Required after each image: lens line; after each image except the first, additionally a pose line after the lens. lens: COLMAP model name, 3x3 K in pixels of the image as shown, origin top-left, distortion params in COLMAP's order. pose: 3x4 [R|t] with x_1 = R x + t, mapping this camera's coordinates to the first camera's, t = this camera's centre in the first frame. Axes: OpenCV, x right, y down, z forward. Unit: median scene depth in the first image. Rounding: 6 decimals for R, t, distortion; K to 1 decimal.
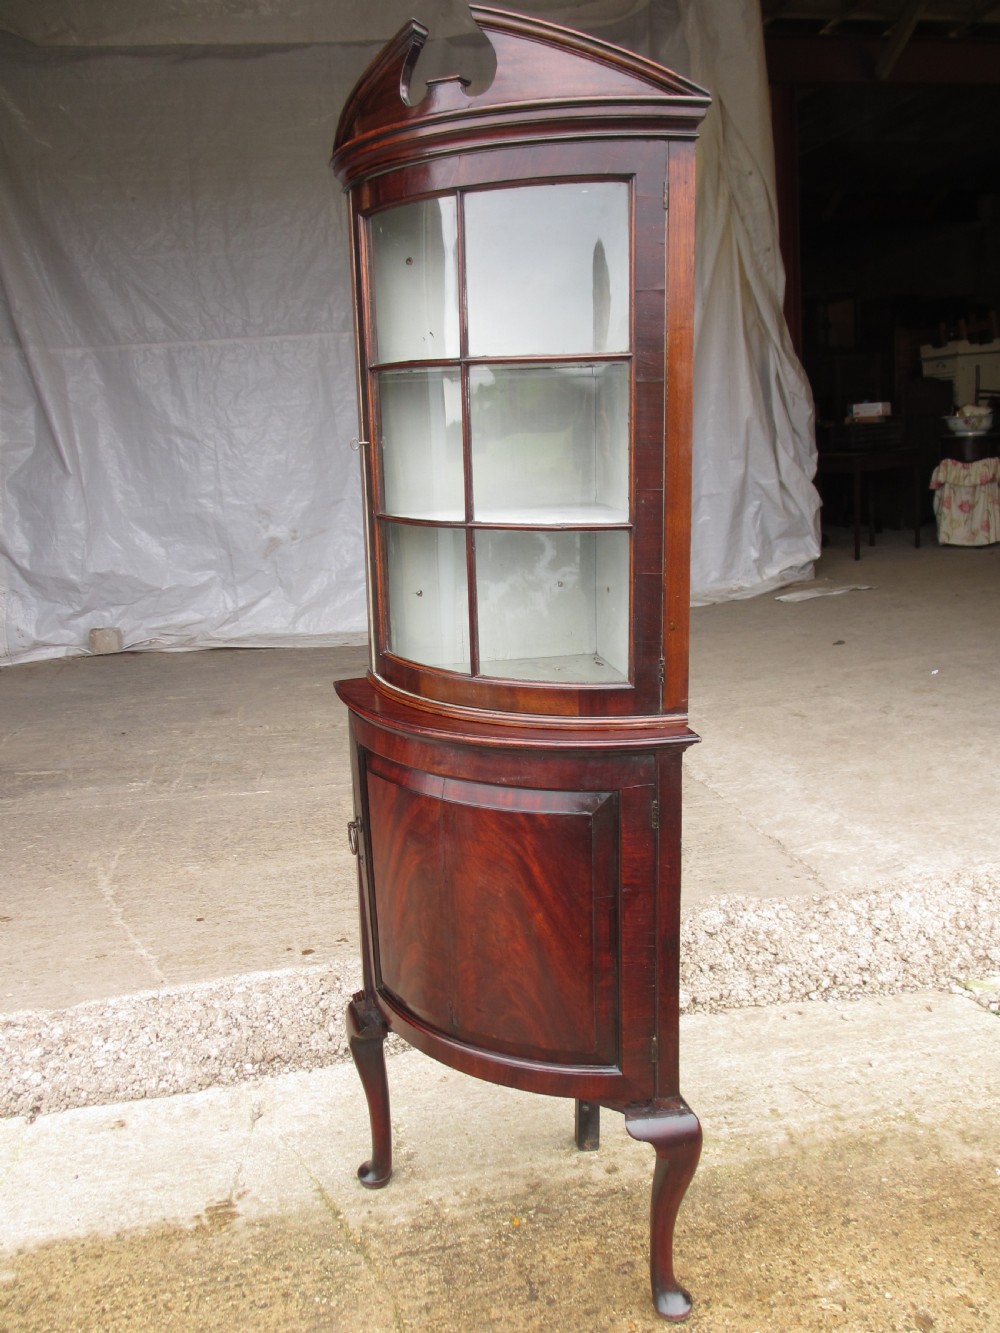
lens RADIAL K [[1121.0, 0, 500.0], [0, 1121.0, 655.4], [0, 0, 1]] dist [-0.048220, 0.012603]
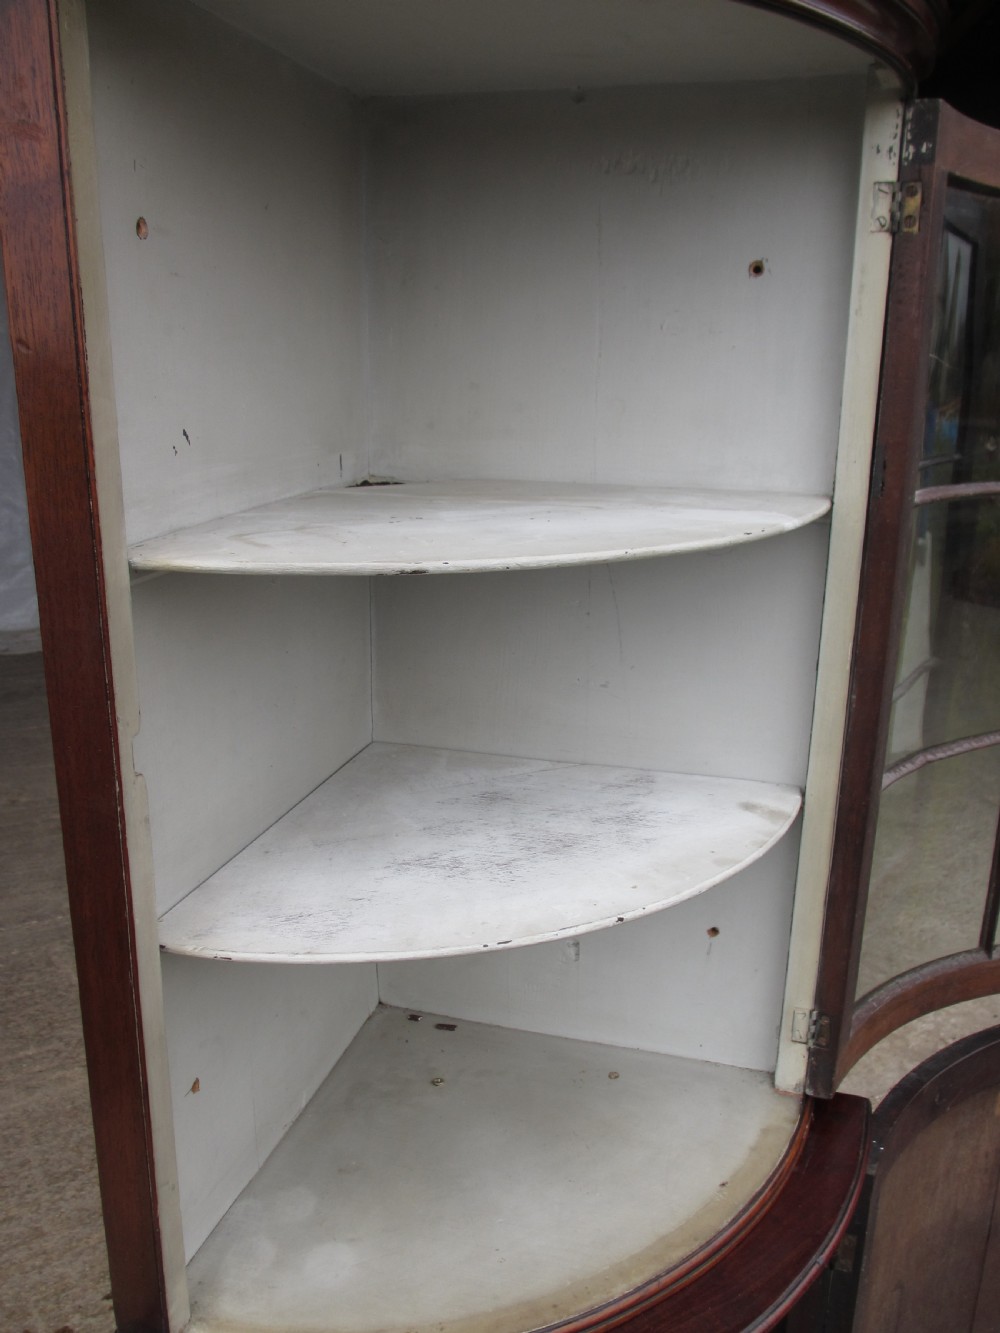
lens RADIAL K [[1121.0, 0, 503.5], [0, 1121.0, 675.2], [0, 0, 1]] dist [-0.048220, 0.012603]
pose [[0.950454, -0.026662, 0.309721, -0.130265], [0.000695, 0.996495, 0.083651, -0.157354], [-0.310865, -0.079291, 0.947141, 0.426537]]
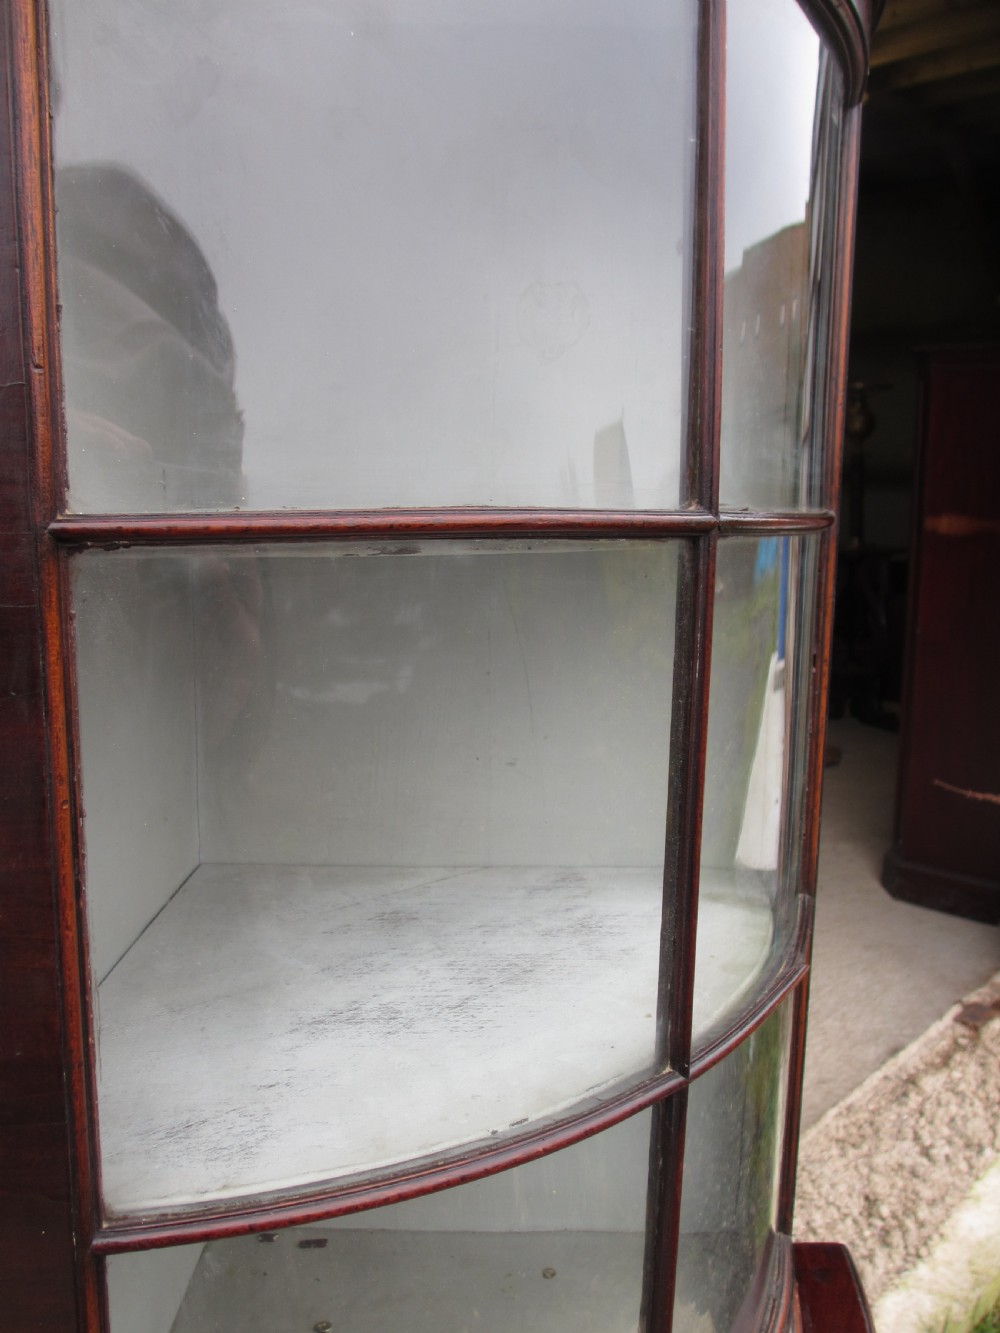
lens RADIAL K [[1121.0, 0, 504.6], [0, 1121.0, 669.3], [0, 0, 1]] dist [-0.048220, 0.012603]
pose [[0.829854, -0.027048, 0.557325, -0.146272], [0.054871, 0.997939, -0.033270, -0.139603], [-0.555276, 0.058190, 0.829628, 0.514408]]
